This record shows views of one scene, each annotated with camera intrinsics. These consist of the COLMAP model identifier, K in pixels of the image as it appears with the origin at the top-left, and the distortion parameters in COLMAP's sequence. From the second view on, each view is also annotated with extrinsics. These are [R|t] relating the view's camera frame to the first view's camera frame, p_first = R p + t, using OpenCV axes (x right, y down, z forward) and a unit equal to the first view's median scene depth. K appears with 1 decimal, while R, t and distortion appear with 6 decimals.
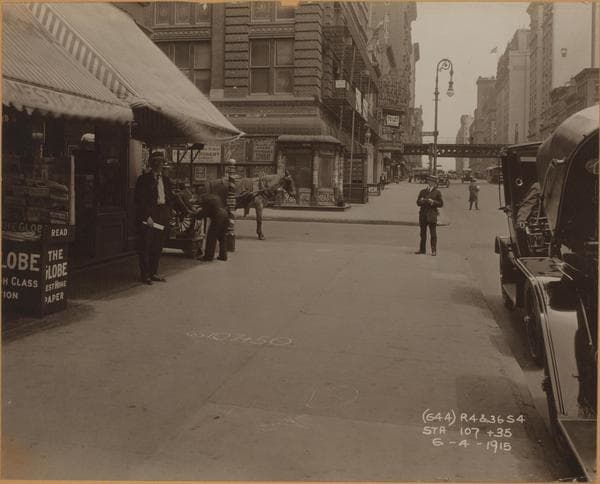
lens RADIAL K [[706.6, 0, 300.0], [0, 706.6, 242.0], [0, 0, 1]] dist [-0.020962, -0.015996]
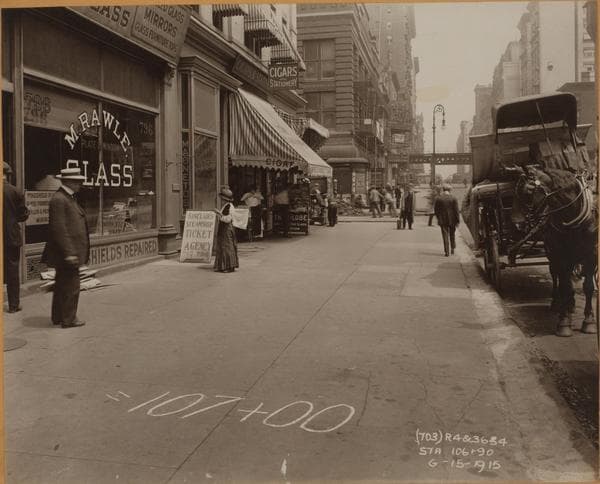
lens RADIAL K [[706.6, 0, 300.0], [0, 706.6, 242.0], [0, 0, 1]] dist [-0.020962, -0.015996]
pose [[0.999660, -0.025509, -0.005333, -0.034000], [0.025448, 0.999614, -0.011108, 0.015217], [0.005614, 0.010968, 0.999924, -0.189936]]
